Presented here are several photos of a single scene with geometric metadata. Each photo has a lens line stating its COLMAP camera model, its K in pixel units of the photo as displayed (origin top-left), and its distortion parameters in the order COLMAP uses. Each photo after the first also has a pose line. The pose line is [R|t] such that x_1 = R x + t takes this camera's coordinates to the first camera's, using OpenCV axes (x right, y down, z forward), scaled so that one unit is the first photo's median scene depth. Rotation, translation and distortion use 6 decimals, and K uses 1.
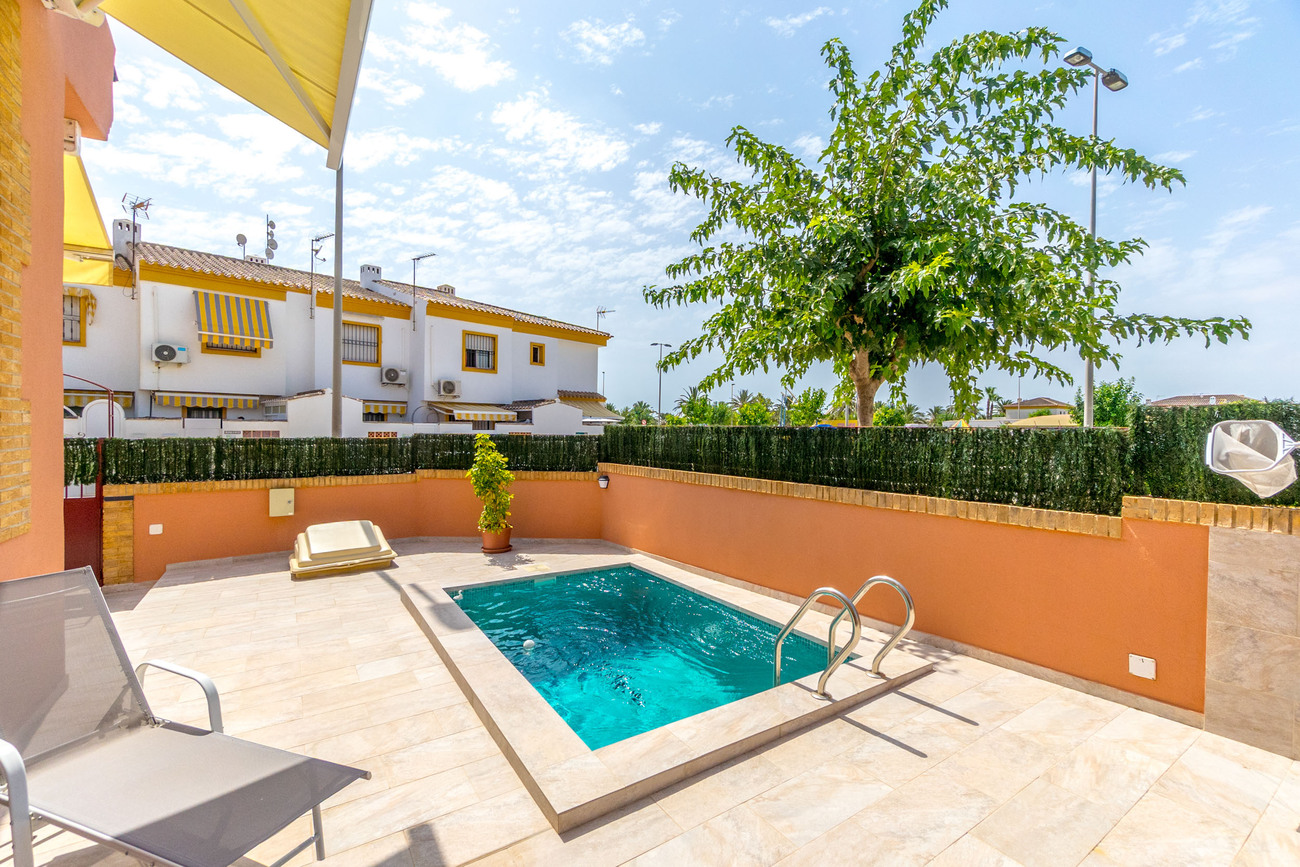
lens RADIAL K [[558.9, 0, 650.0], [0, 558.9, 433.5], [0, 0, 1]] dist [-0.001814, -0.000172]
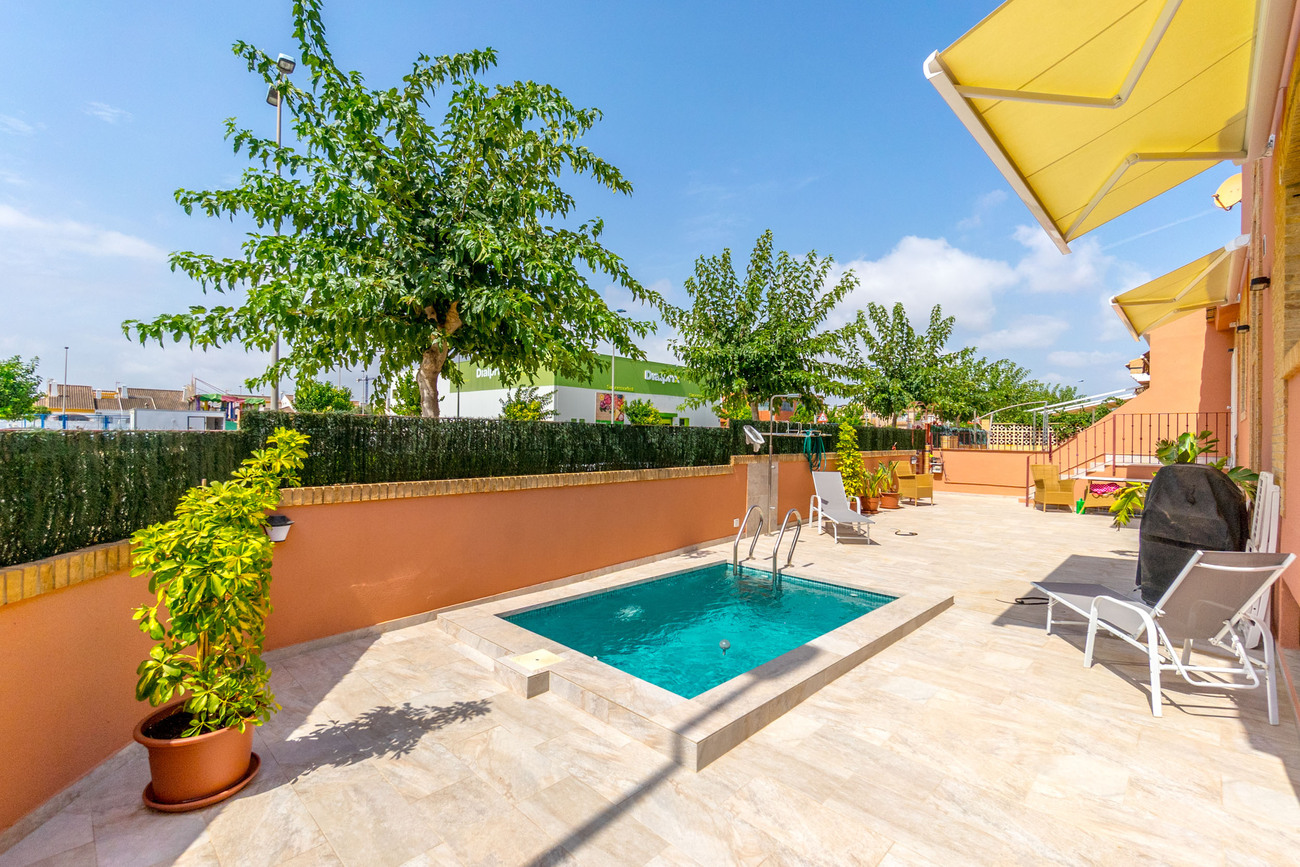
lens RADIAL K [[579.5, 0, 653.4], [0, 579.5, 432.4], [0, 0, 1]] dist [0.002011, -0.000300]
pose [[-0.227259, -0.010270, 0.973780, -0.308987], [-0.010092, 0.999916, 0.008190, -0.001982], [-0.973782, -0.007966, -0.227343, 0.383447]]
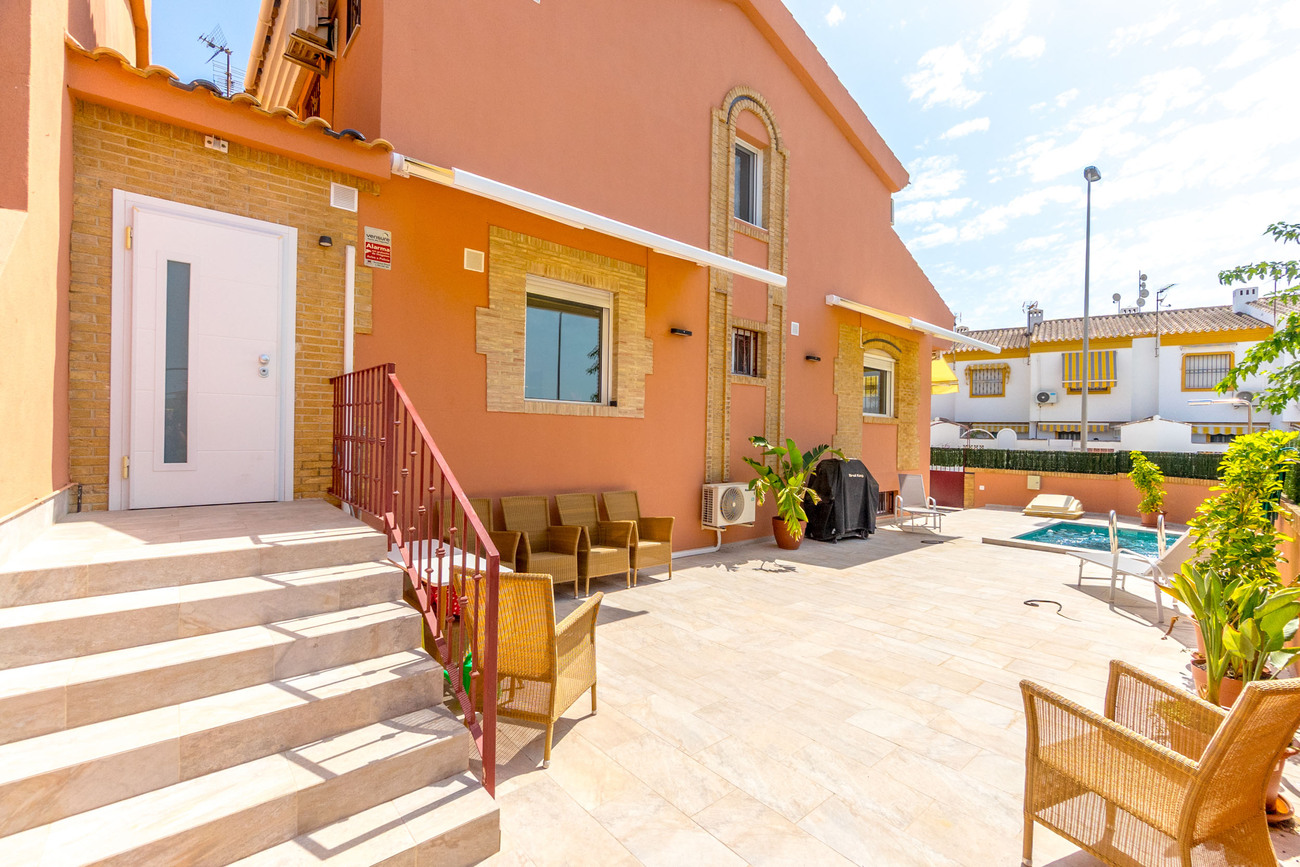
lens RADIAL K [[562.0, 0, 652.5], [0, 562.0, 433.3], [0, 0, 1]] dist [-0.000458, 0.000070]
pose [[0.142416, -0.007993, -0.989775, 0.507363], [-0.025413, 0.999608, -0.011729, 0.002275], [0.989481, 0.026823, 0.142157, -0.287506]]
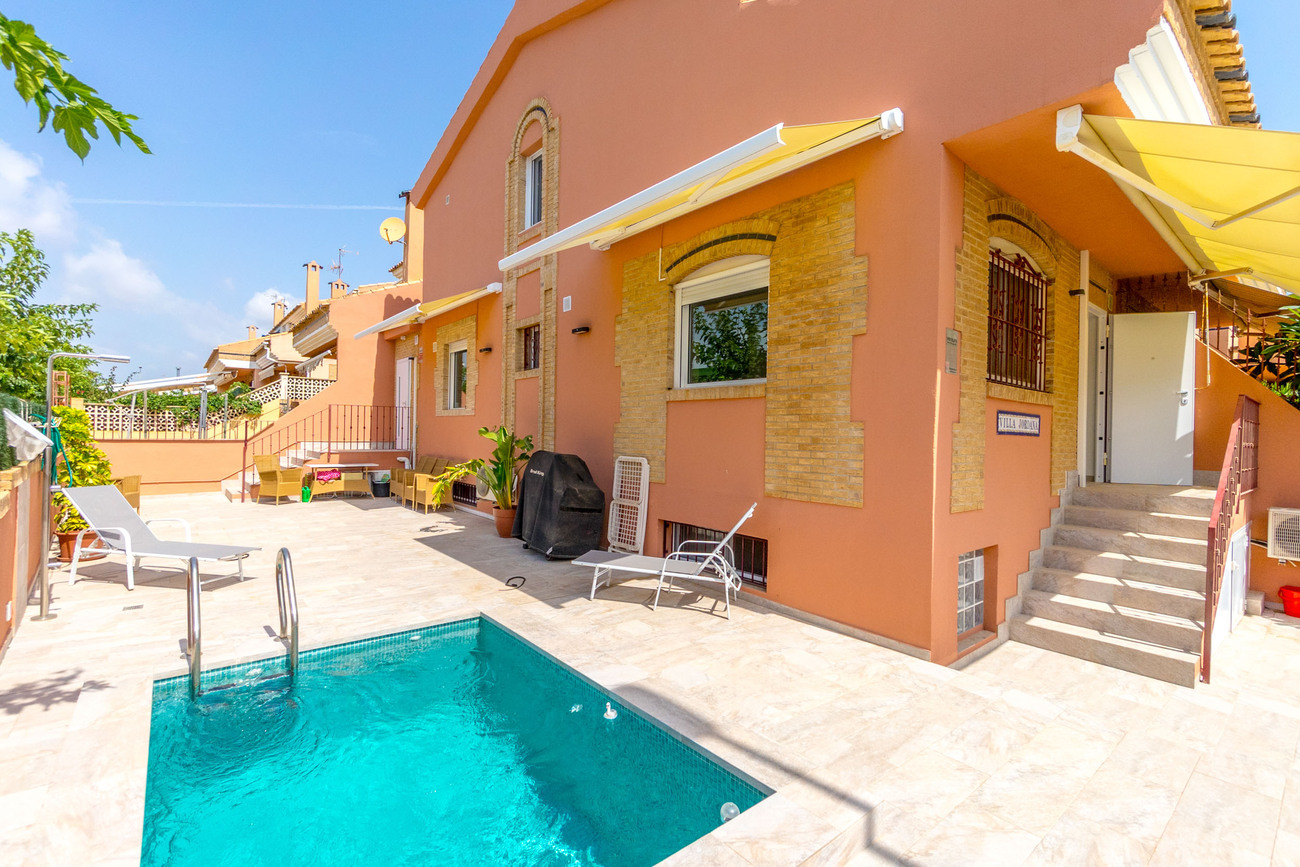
lens RADIAL K [[579.5, 0, 653.4], [0, 579.5, 432.4], [0, 0, 1]] dist [0.002011, -0.000300]
pose [[-0.992690, -0.029860, -0.116938, -0.067671], [-0.030691, 0.999515, 0.005311, -0.004665], [0.116723, 0.008862, -0.993125, 0.474070]]
